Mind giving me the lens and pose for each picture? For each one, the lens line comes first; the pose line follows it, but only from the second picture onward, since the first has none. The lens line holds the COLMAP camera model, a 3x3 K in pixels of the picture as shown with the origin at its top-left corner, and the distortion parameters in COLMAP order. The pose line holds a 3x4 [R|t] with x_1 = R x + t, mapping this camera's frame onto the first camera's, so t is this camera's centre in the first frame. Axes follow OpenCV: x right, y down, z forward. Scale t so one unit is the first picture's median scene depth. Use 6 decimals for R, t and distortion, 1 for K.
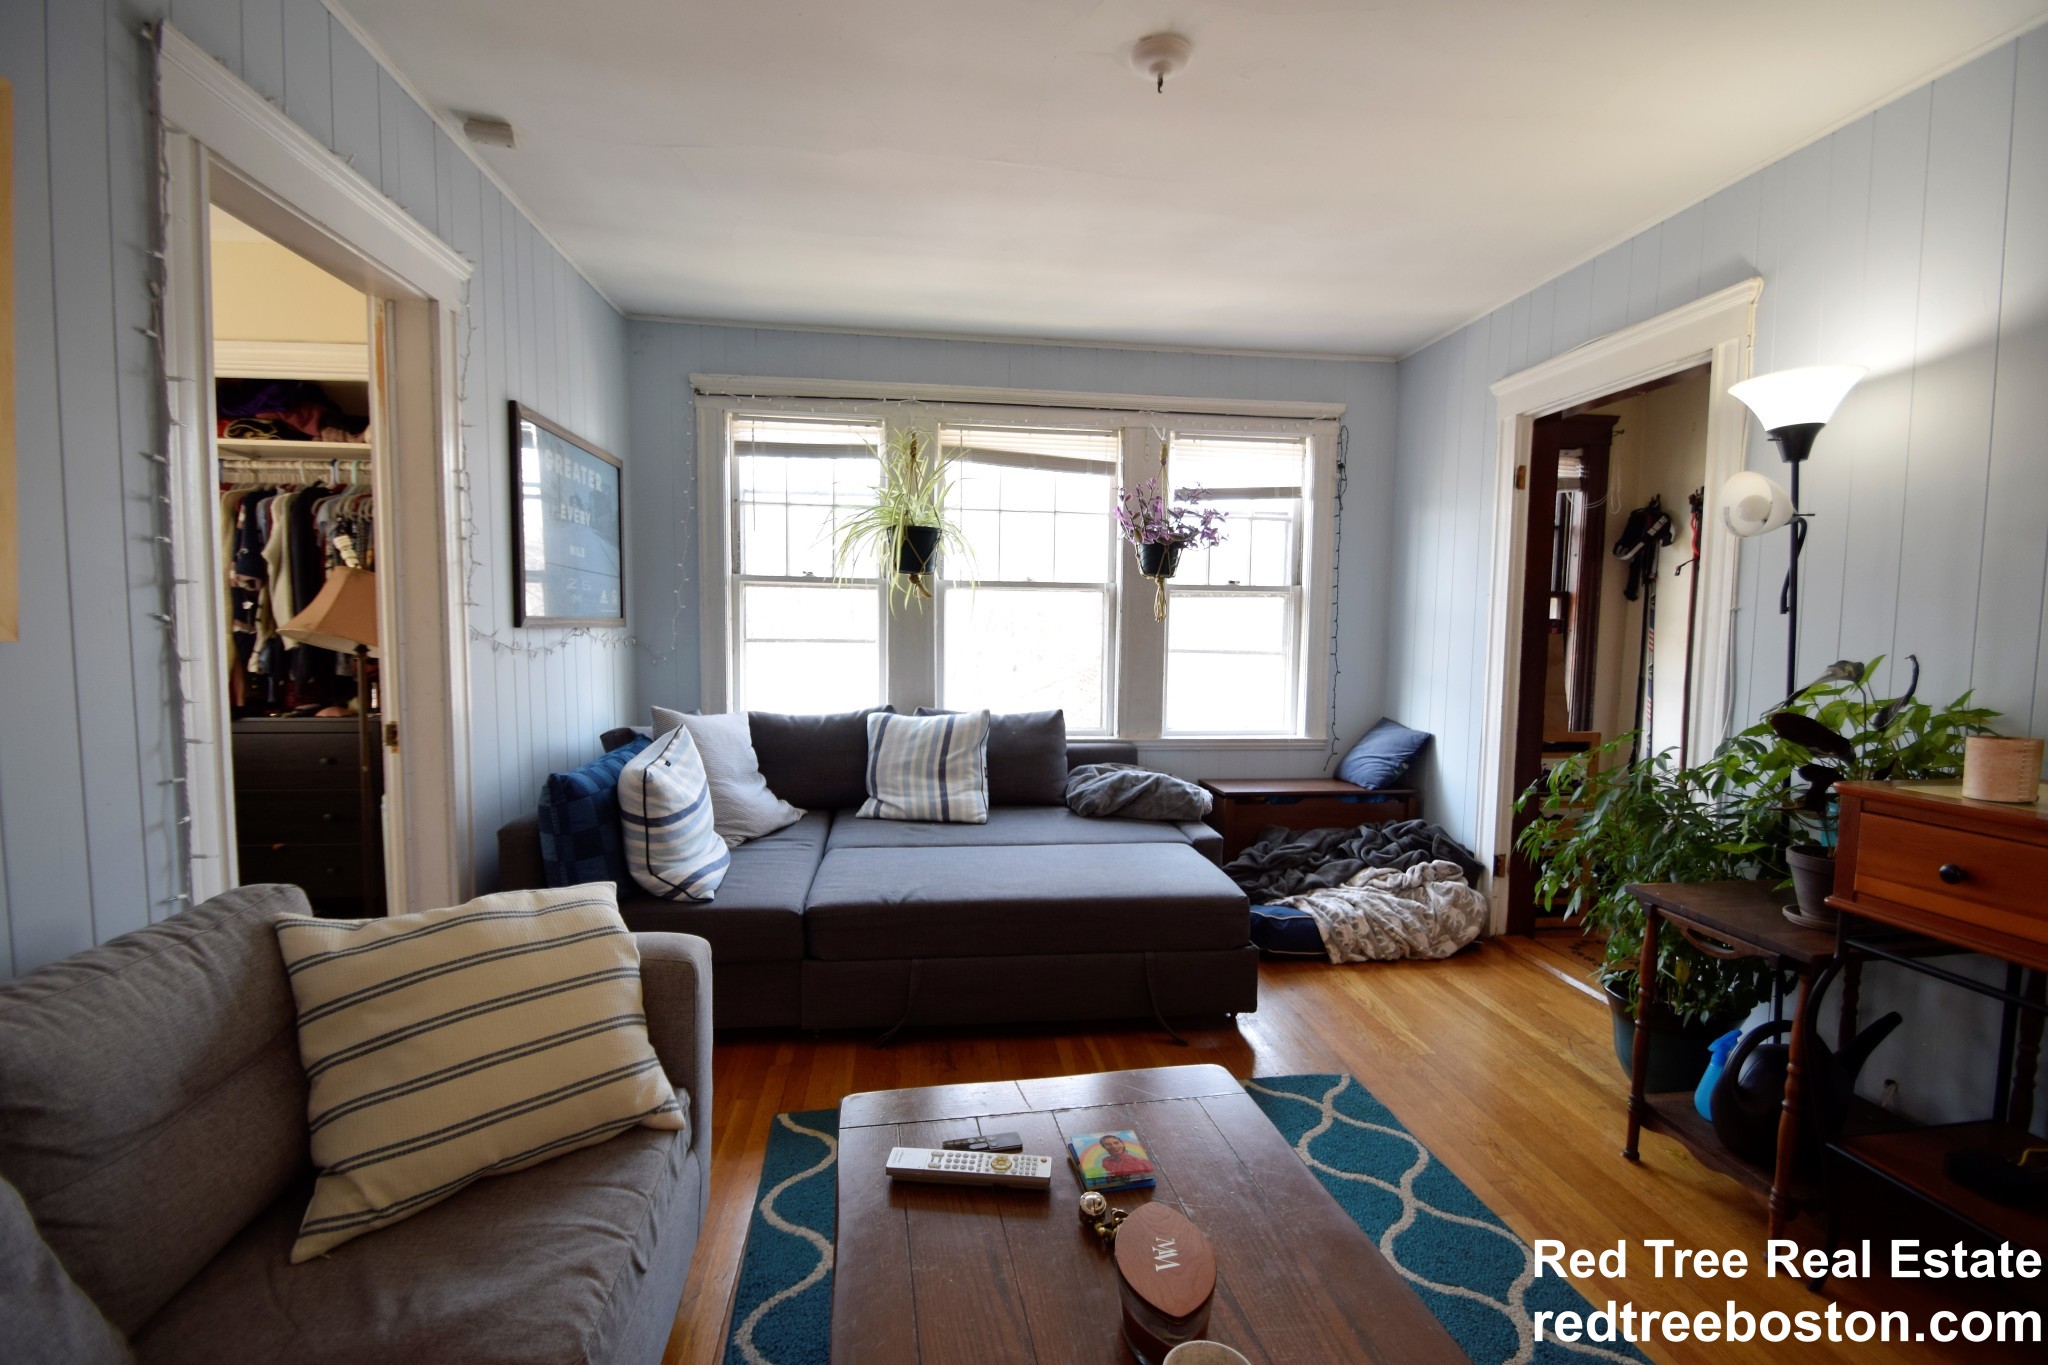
lens RADIAL K [[897.7, 0, 1022.0], [0, 897.7, 687.3], [0, 0, 1]] dist [0.005234, -0.008332]
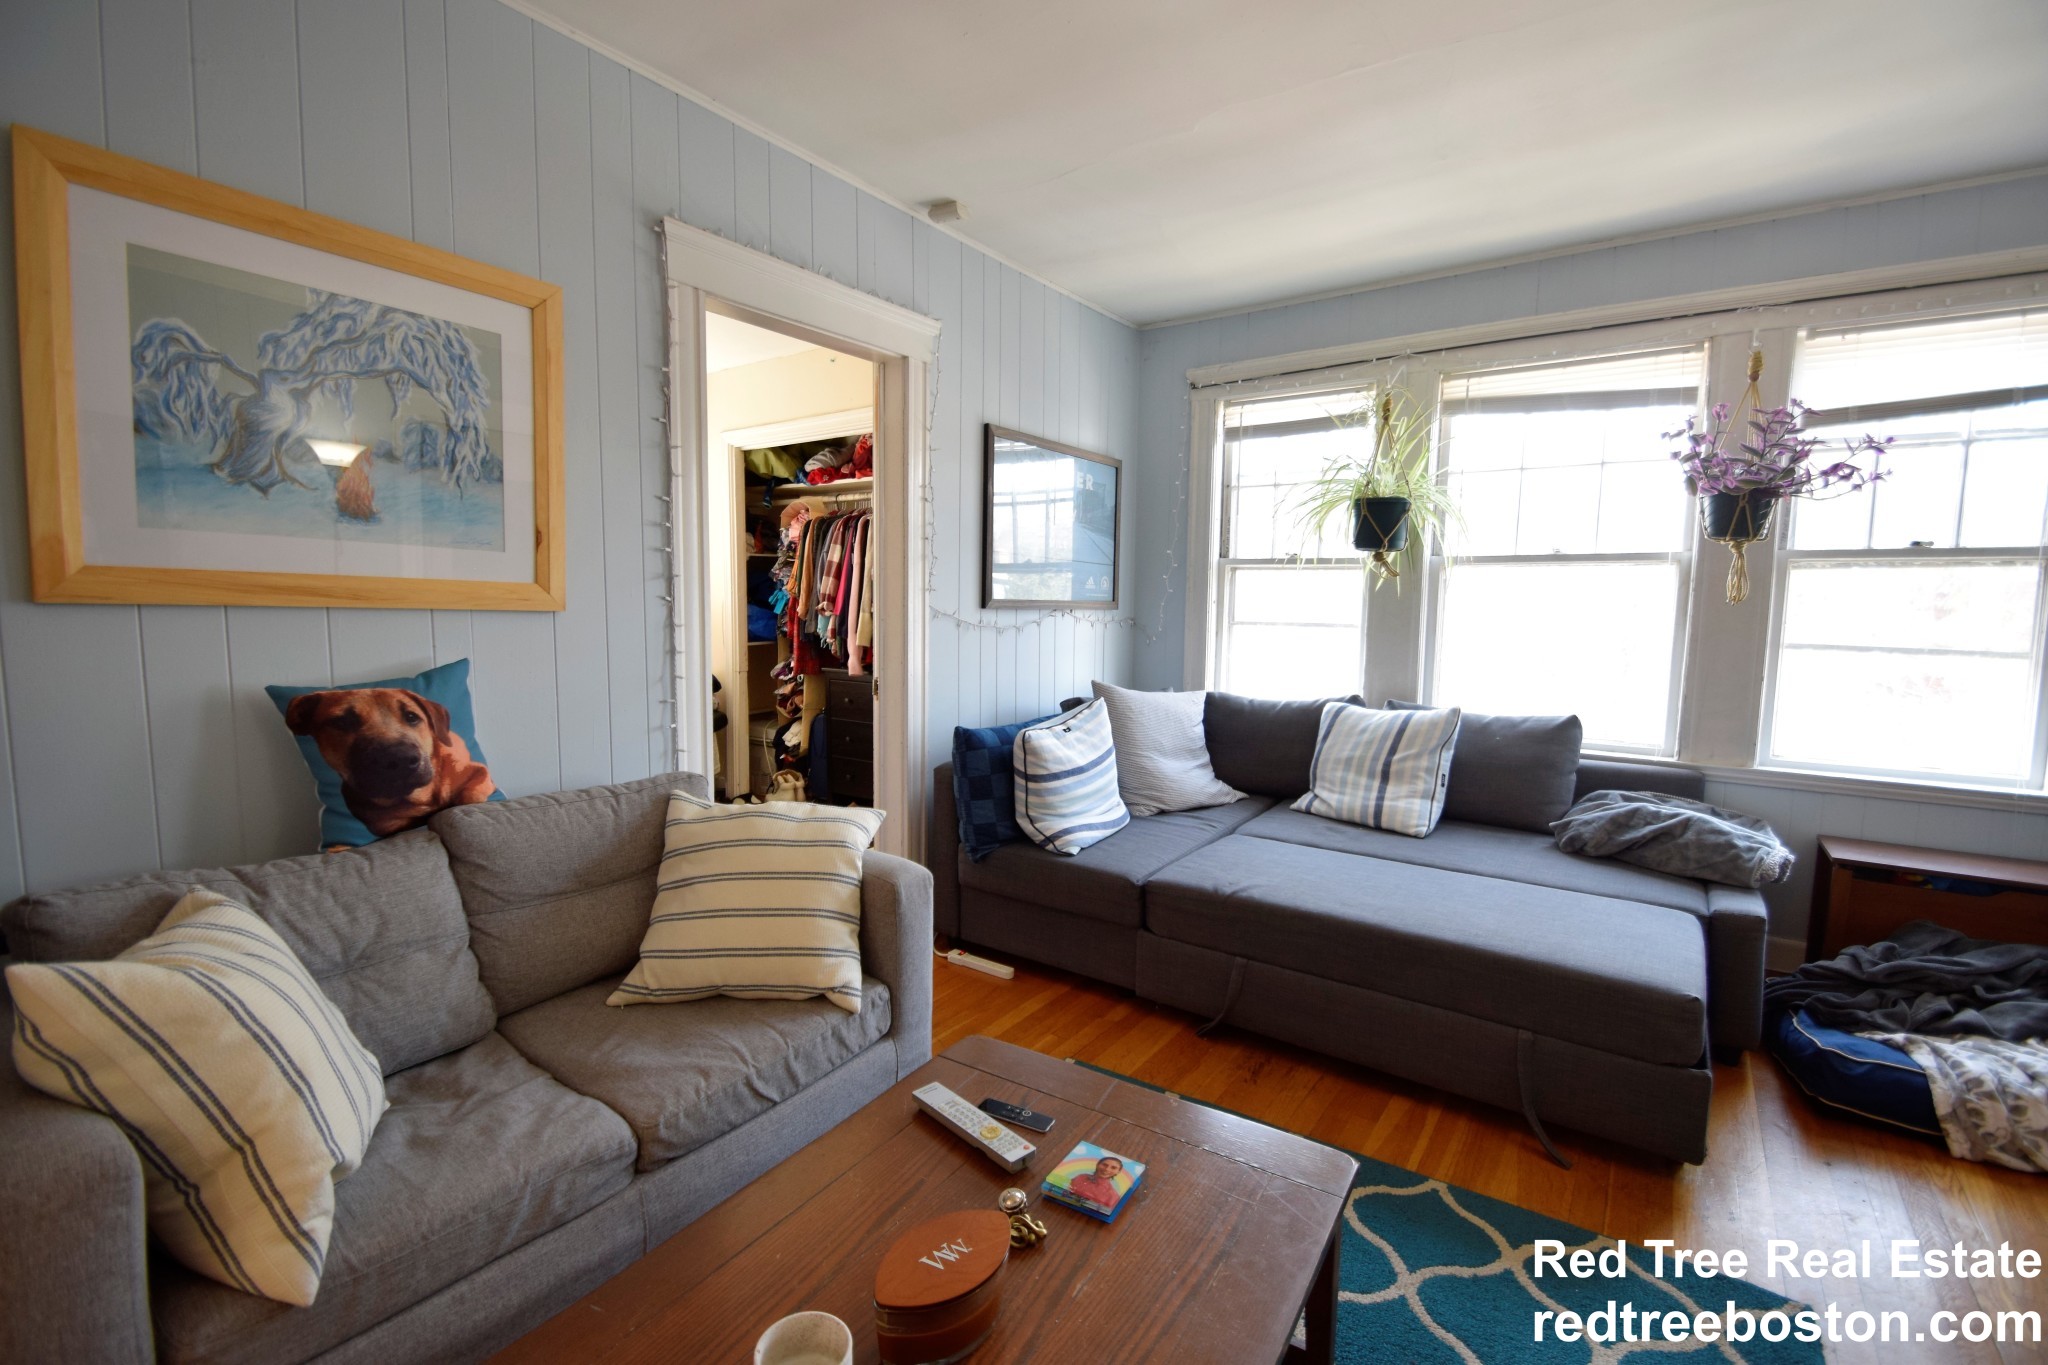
lens RADIAL K [[897.7, 0, 1026.0], [0, 897.7, 690.8], [0, 0, 1]] dist [0.005234, -0.008332]
pose [[0.734050, 0.062173, -0.676243, 0.272462], [-0.050339, 0.998042, 0.037117, -0.002373], [0.677227, 0.006796, 0.735743, 0.114902]]
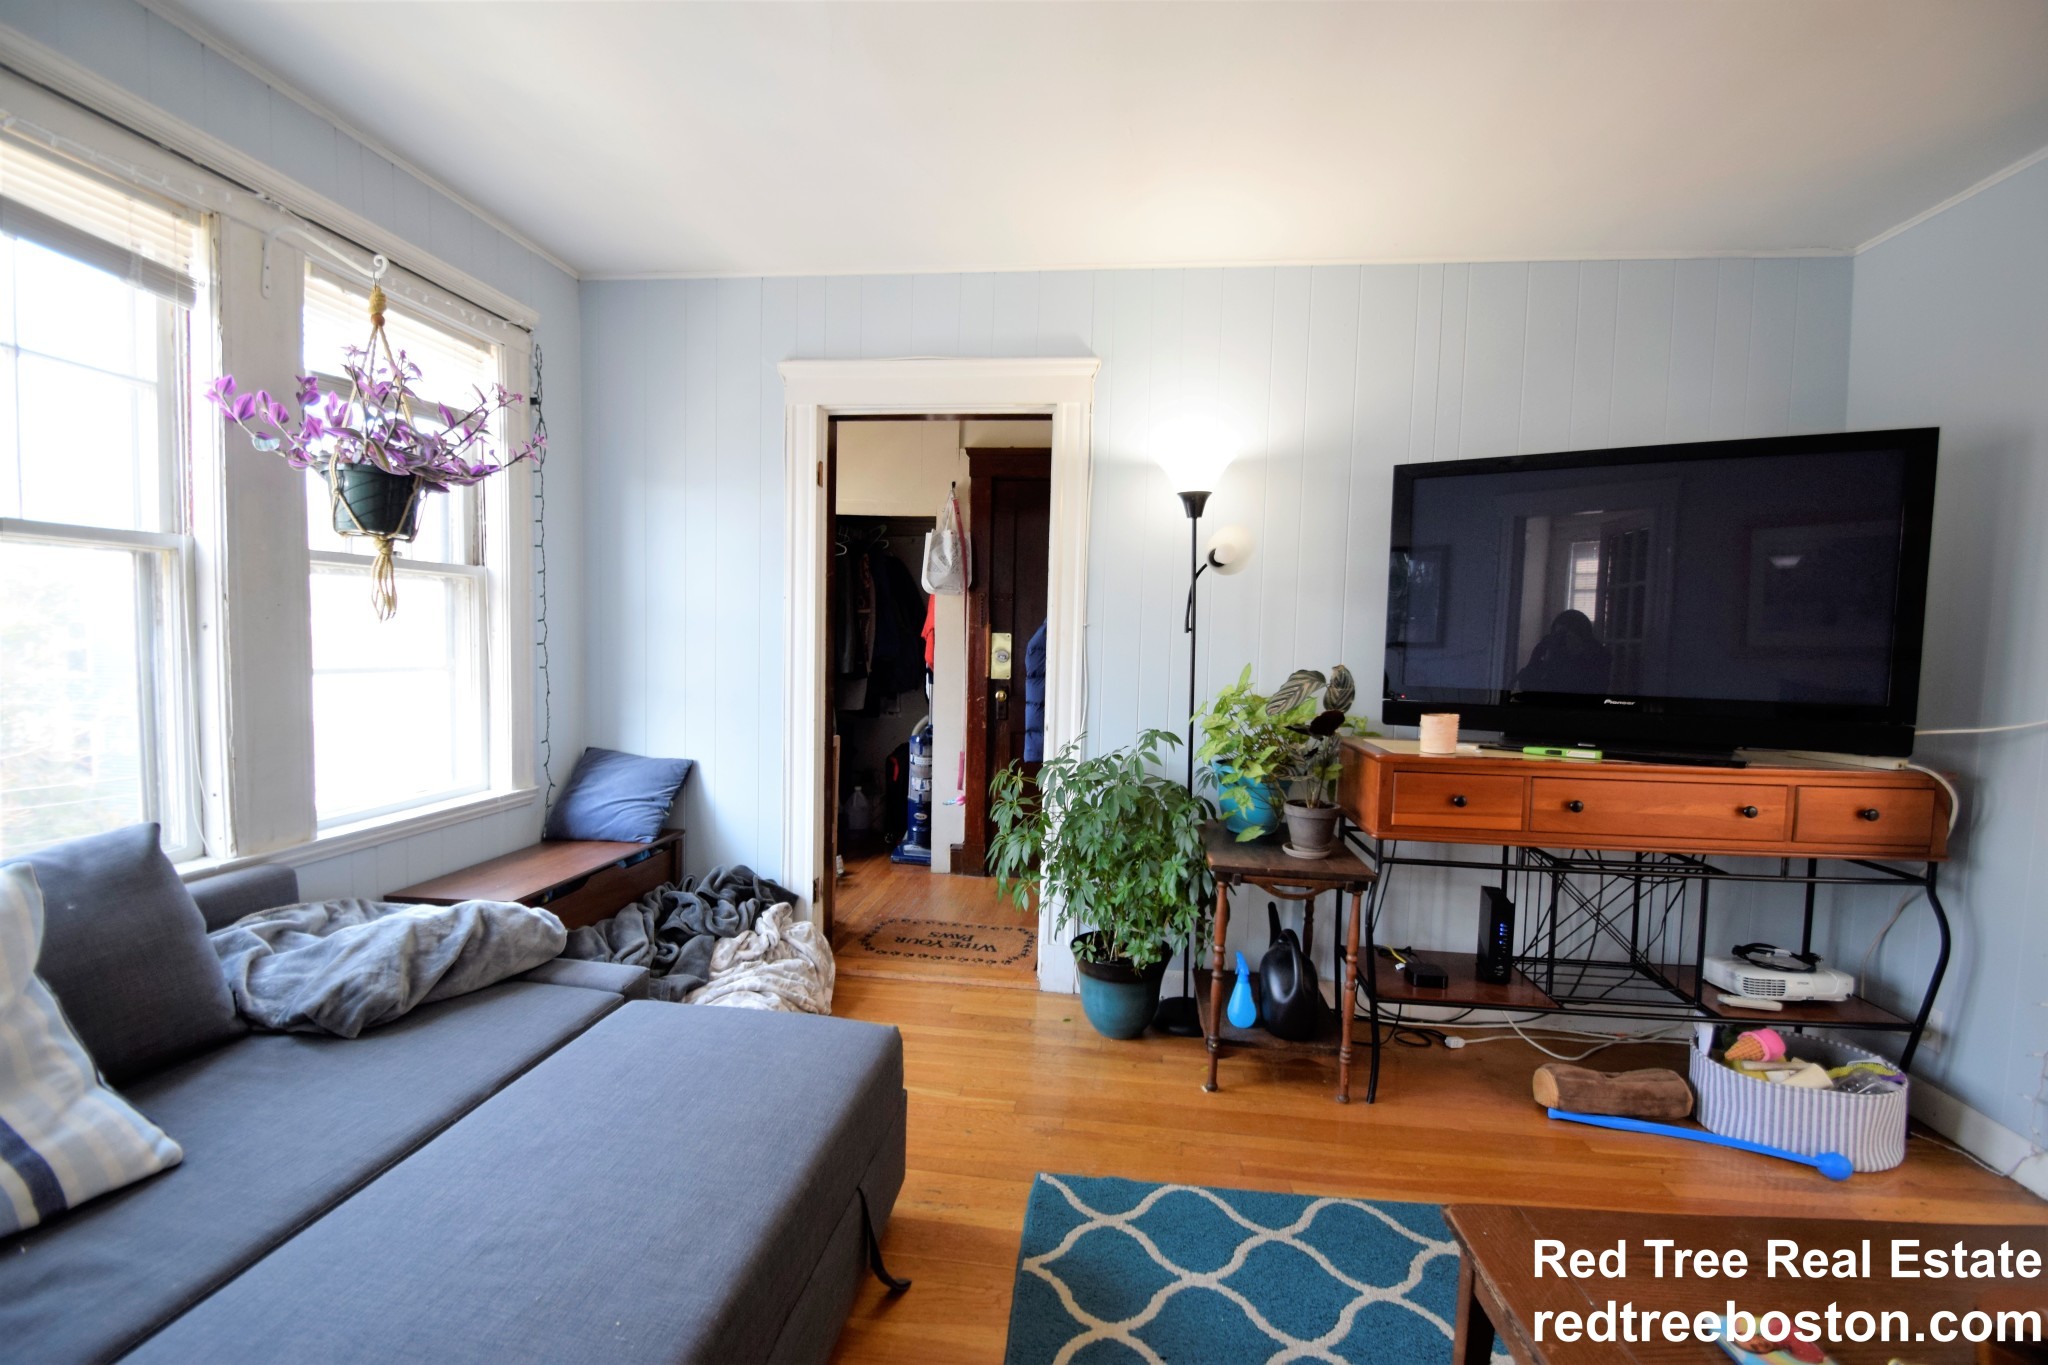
lens RADIAL K [[897.7, 0, 1037.3], [0, 897.7, 687.4], [0, 0, 1]] dist [0.005234, -0.008332]
pose [[0.239655, -0.059523, 0.969032, -0.327116], [0.044900, 0.997730, 0.050181, -0.052050], [-0.969819, 0.031483, 0.241783, 0.599550]]
